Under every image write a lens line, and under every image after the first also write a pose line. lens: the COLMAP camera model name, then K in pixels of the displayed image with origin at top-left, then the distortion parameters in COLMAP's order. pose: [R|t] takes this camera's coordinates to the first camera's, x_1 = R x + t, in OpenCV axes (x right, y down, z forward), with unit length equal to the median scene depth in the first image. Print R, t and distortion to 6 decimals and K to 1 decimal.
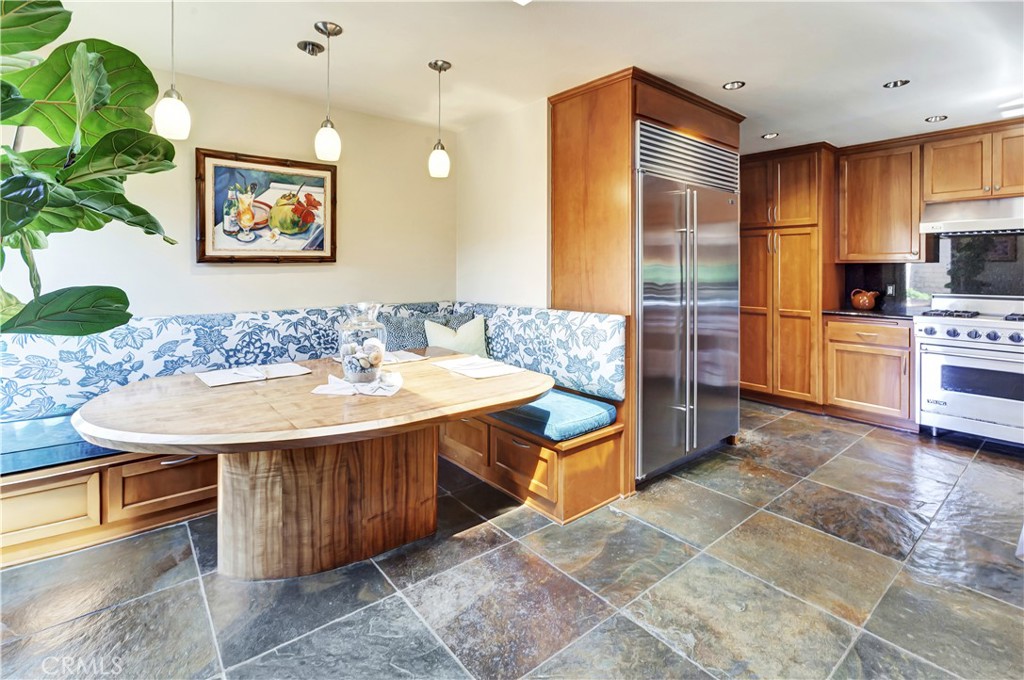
lens RADIAL K [[481.3, 0, 511.3], [0, 481.3, 267.6], [0, 0, 1]] dist [-0.020911, 0.011833]
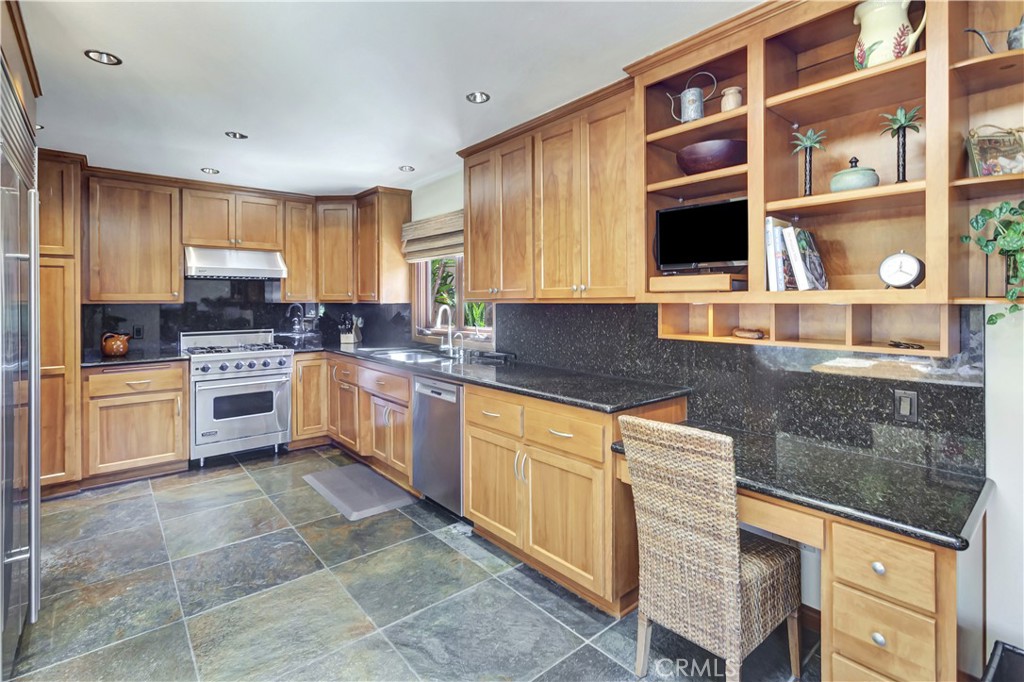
lens RADIAL K [[485.5, 0, 511.0], [0, 485.5, 299.6], [0, 0, 1]] dist [-0.013549, 0.013000]
pose [[-0.006894, -0.000611, 0.999976, -0.264633], [0.003617, 0.999993, 0.000636, -0.024192], [-0.999970, 0.003621, -0.006891, 0.418814]]
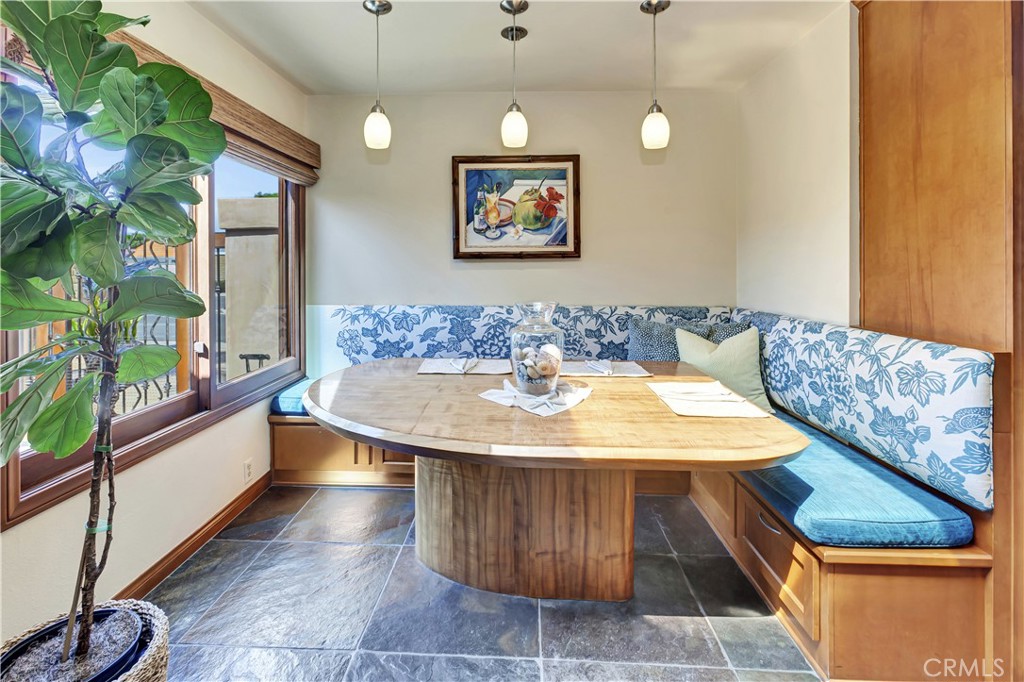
lens RADIAL K [[481.3, 0, 511.3], [0, 481.3, 268.6], [0, 0, 1]] dist [-0.020911, 0.011833]
pose [[0.749953, 0.005194, -0.661470, 0.176558], [-0.002740, 0.999985, 0.004745, 0.006267], [0.661485, -0.001746, 0.749956, 0.240898]]
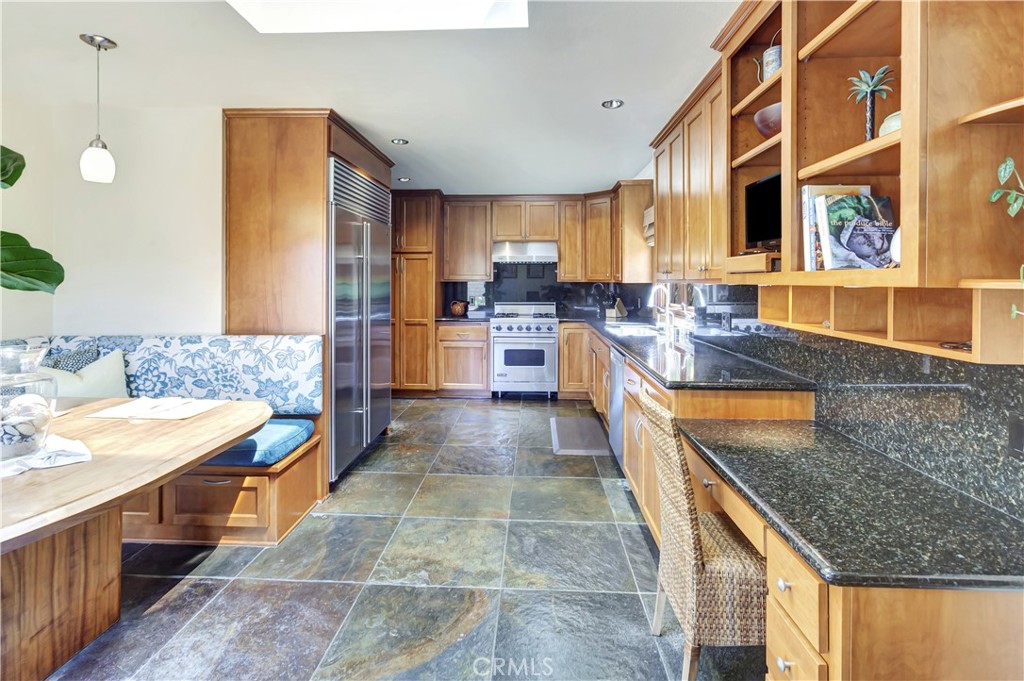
lens RADIAL K [[472.5, 0, 510.3], [0, 472.5, 282.1], [0, 0, 1]] dist [0.000197, 0.000972]
pose [[0.672804, -0.003468, 0.739813, -0.254921], [-0.000082, 0.999989, 0.004763, -0.024027], [-0.739821, -0.003265, 0.672796, -0.036120]]
